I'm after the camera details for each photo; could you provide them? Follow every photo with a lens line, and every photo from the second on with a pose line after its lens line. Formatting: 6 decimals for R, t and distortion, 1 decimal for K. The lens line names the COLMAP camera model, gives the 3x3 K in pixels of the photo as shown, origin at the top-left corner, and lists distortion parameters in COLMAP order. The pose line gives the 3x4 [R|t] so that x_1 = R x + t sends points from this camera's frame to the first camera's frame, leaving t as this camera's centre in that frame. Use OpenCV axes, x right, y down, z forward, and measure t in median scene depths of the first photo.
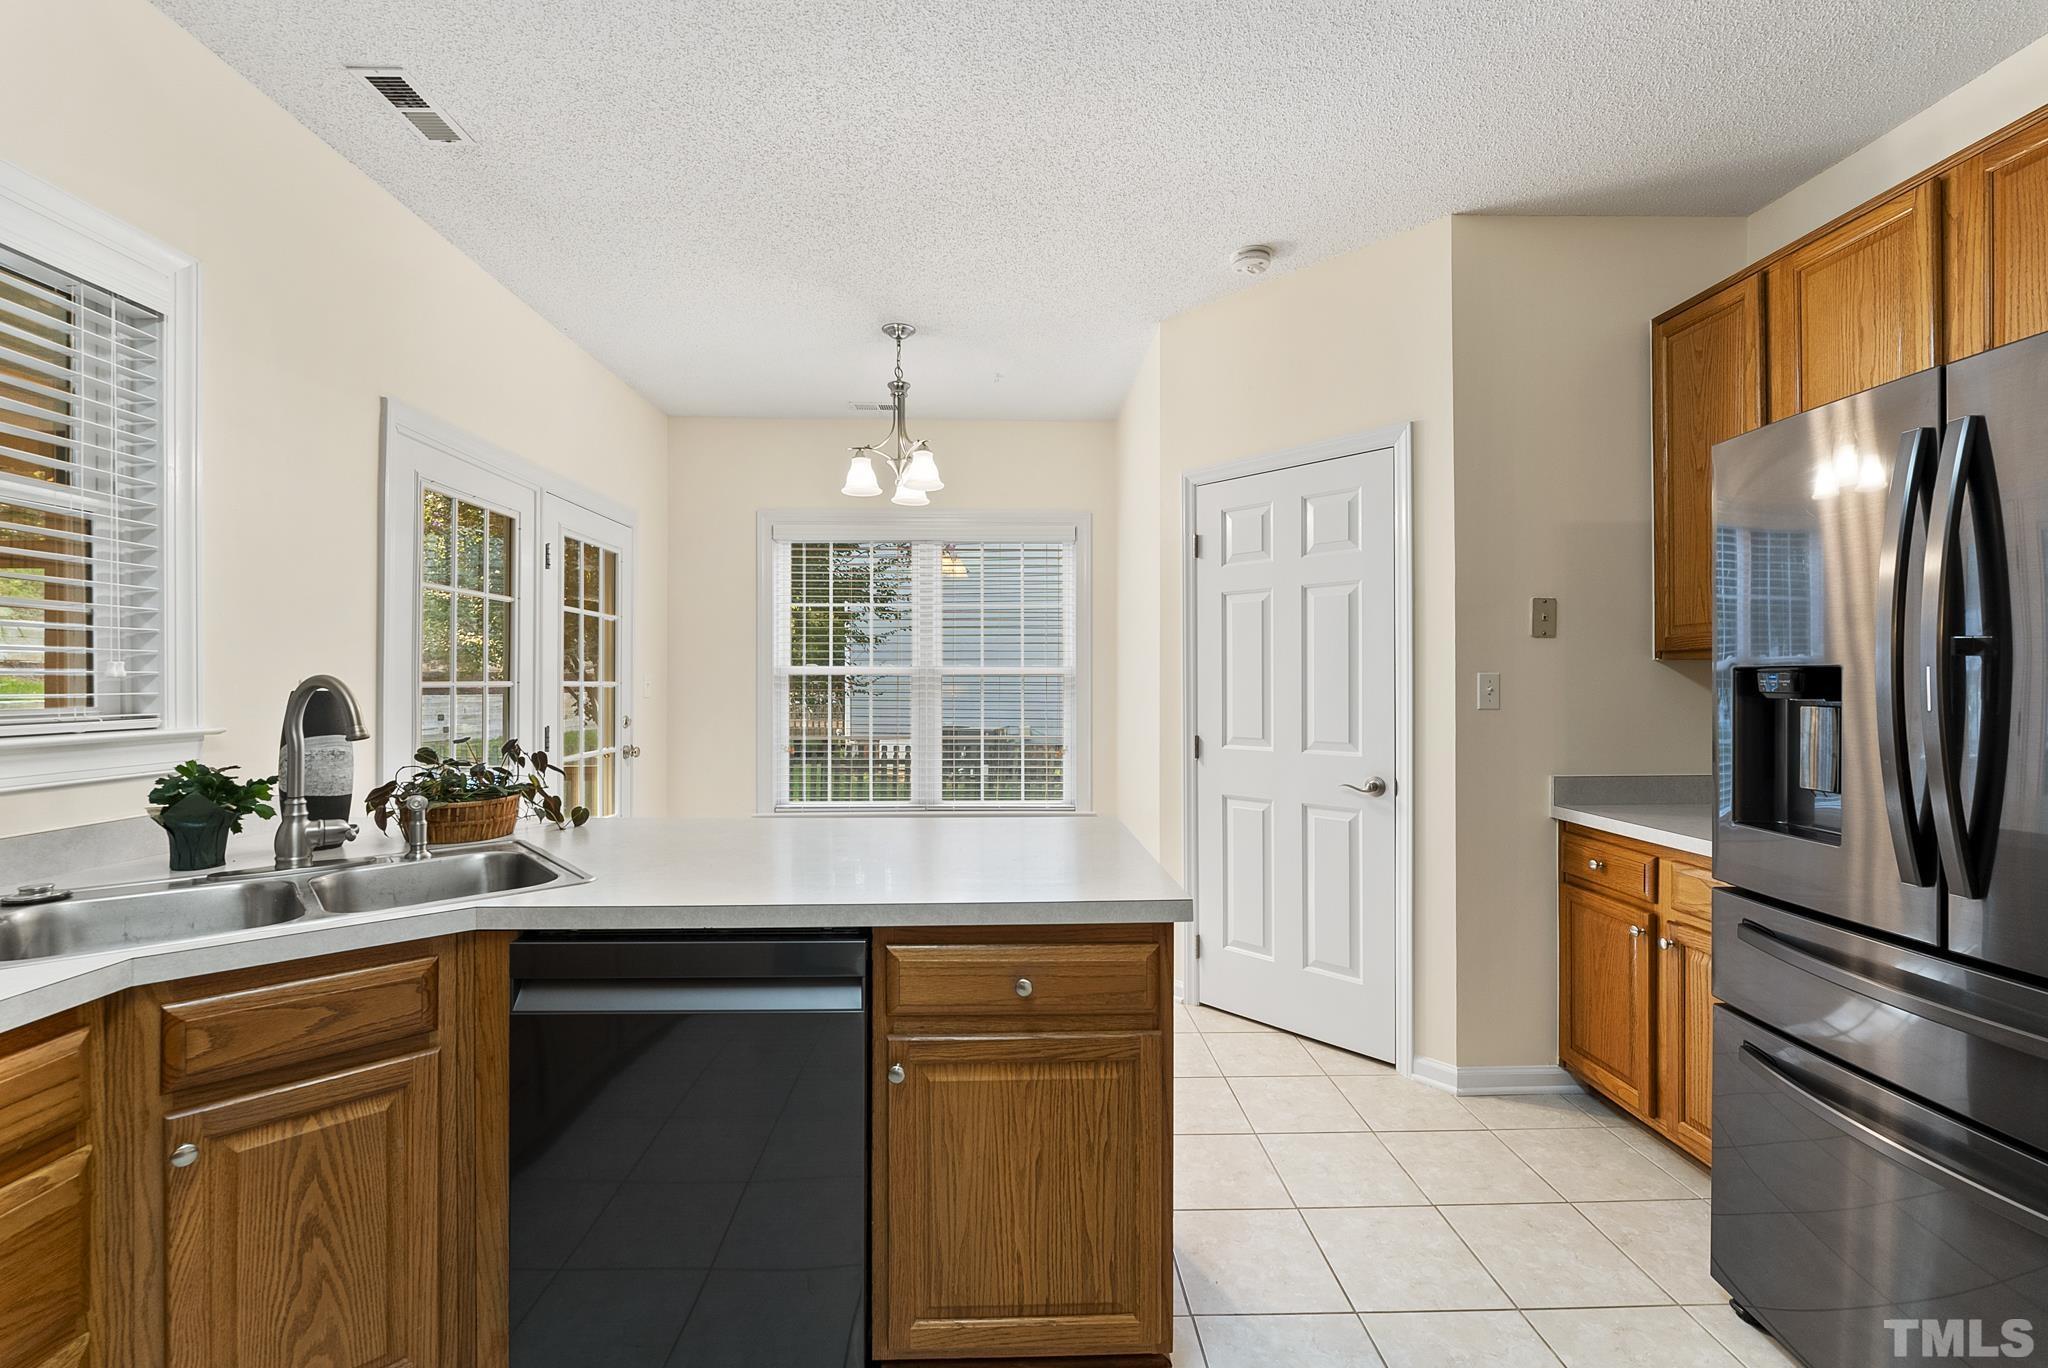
lens RADIAL K [[840.5, 0, 1019.7], [0, 840.5, 682.8], [0, 0, 1]] dist [-0.008303, 0.000310]
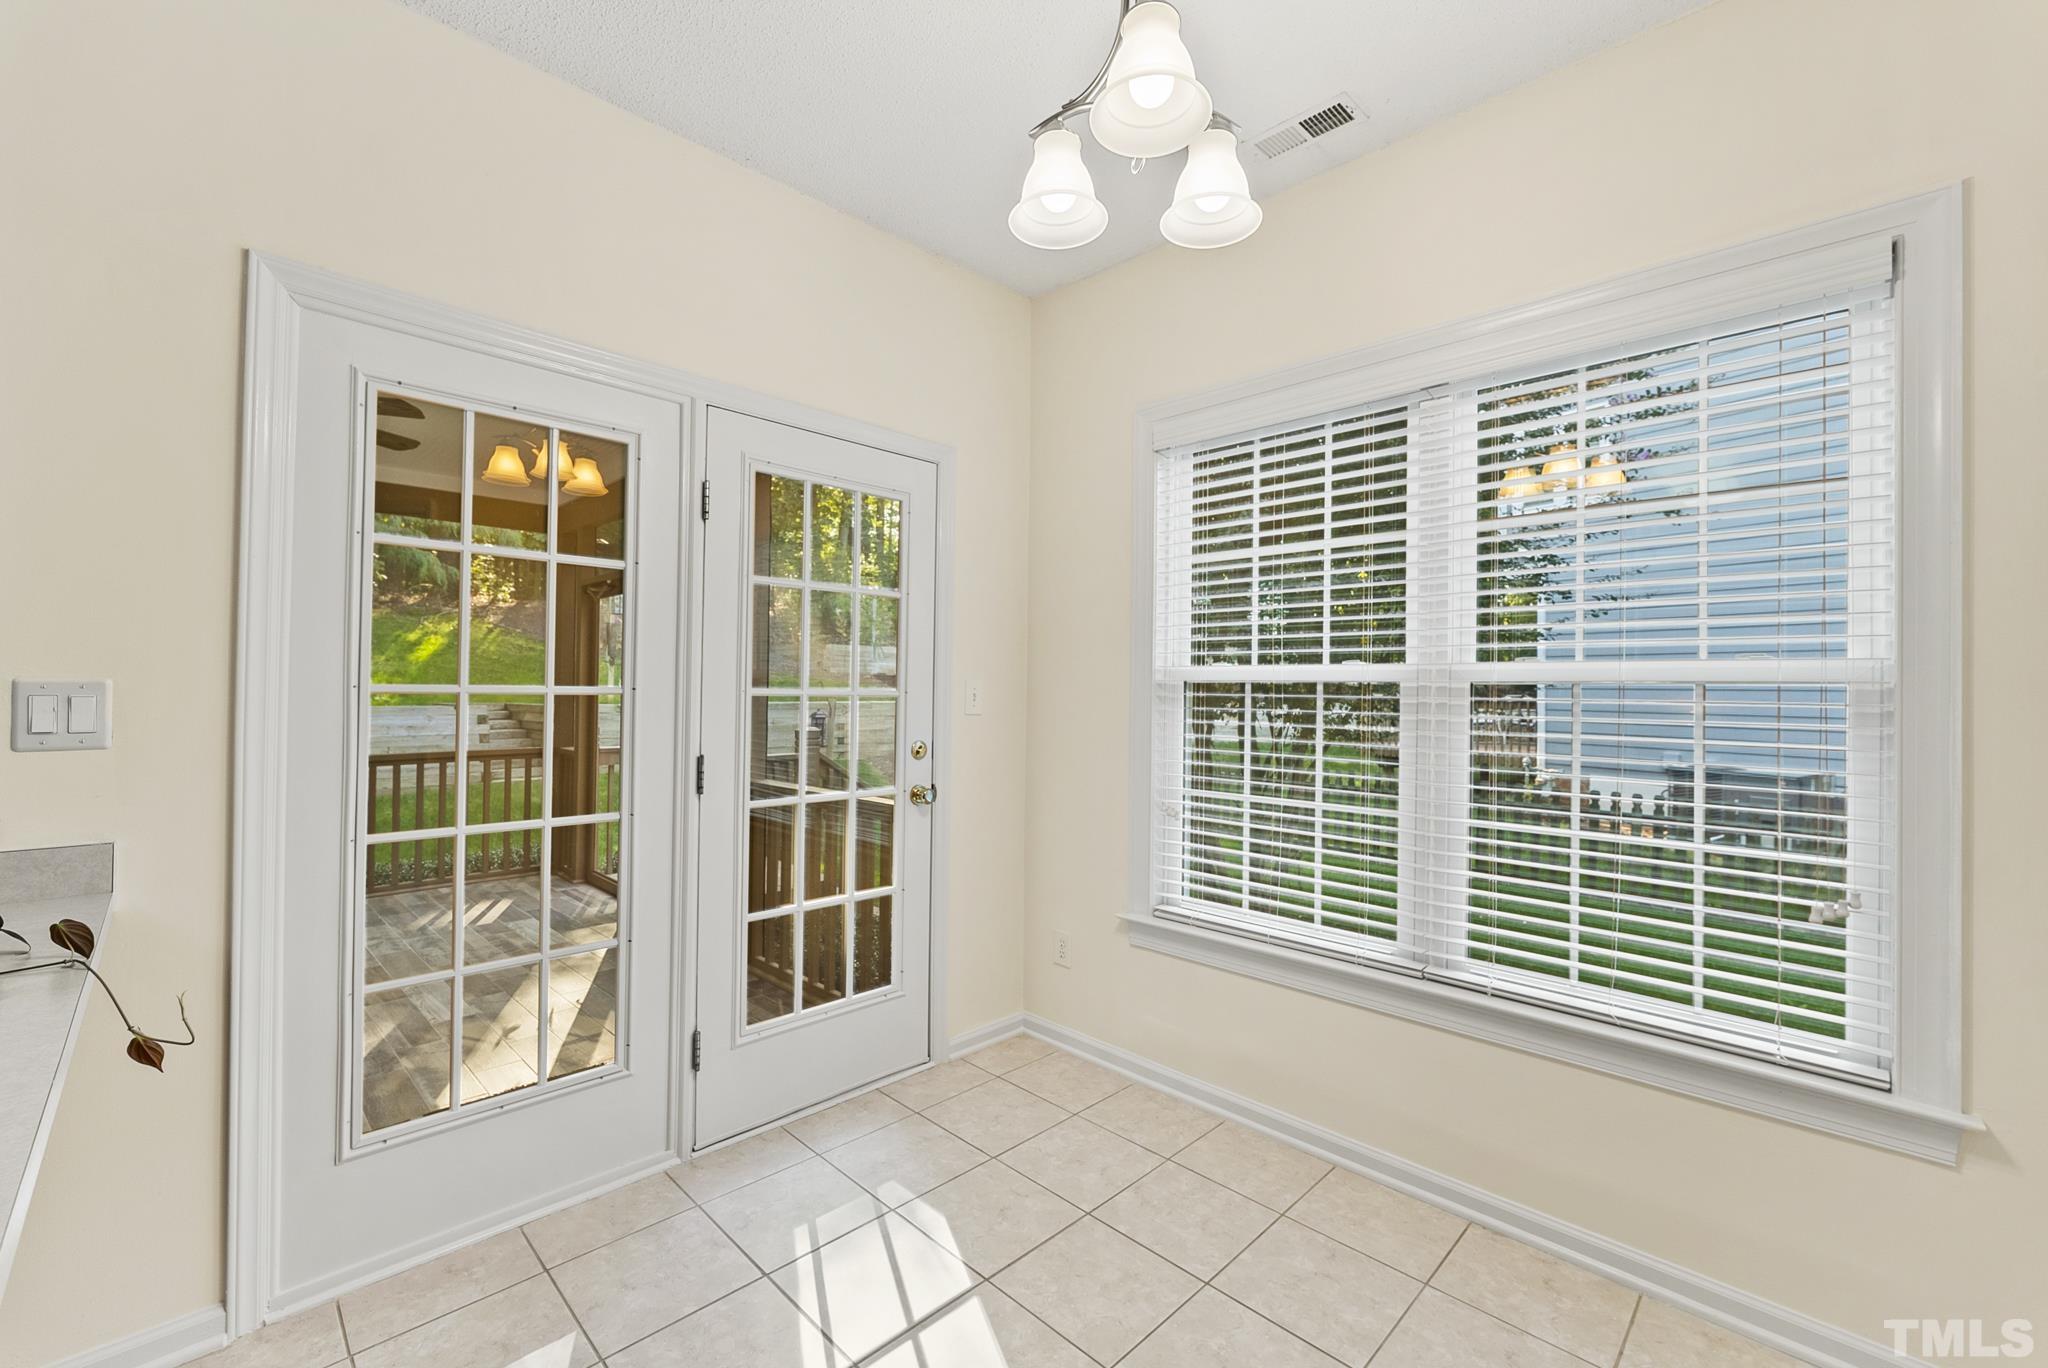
lens RADIAL K [[853.0, 0, 1024.0], [0, 853.0, 684.0], [0, 0, 1]] dist [-0.009744, -0.000100]
pose [[0.688698, -0.001273, -0.725047, 0.185137], [-0.009042, 0.999906, -0.010344, -0.001070], [0.724992, 0.013680, 0.688622, 1.354449]]
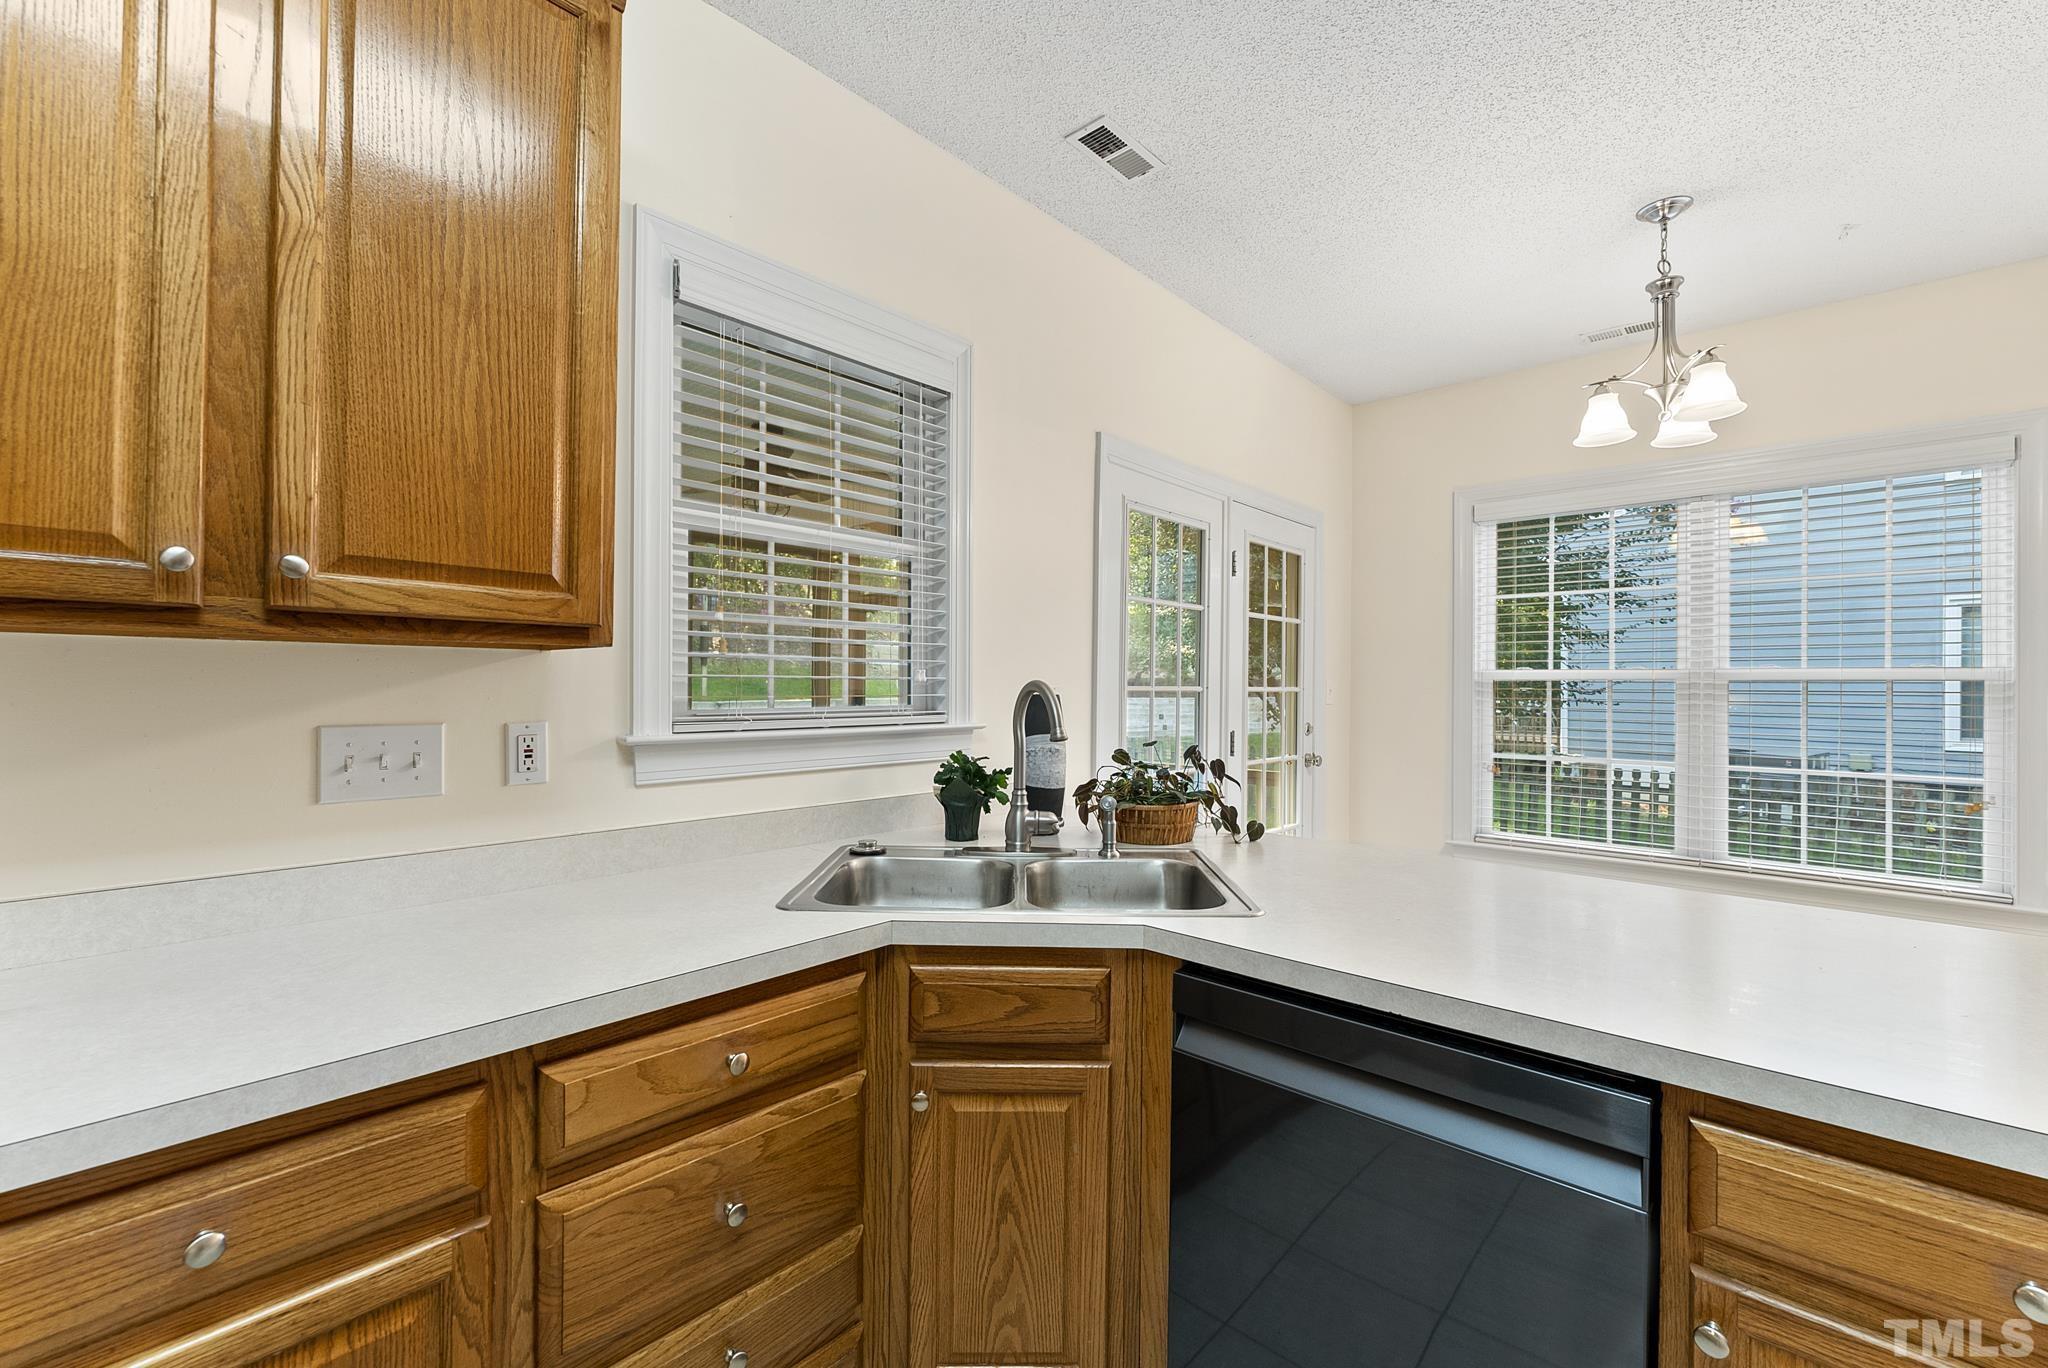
lens RADIAL K [[840.5, 0, 1019.7], [0, 840.5, 682.8], [0, 0, 1]] dist [-0.008303, 0.000310]
pose [[0.714051, 0.002517, -0.700089, -0.066297], [-0.007084, 0.999968, -0.003631, -0.001668], [0.700057, 0.007552, 0.714047, 0.172631]]
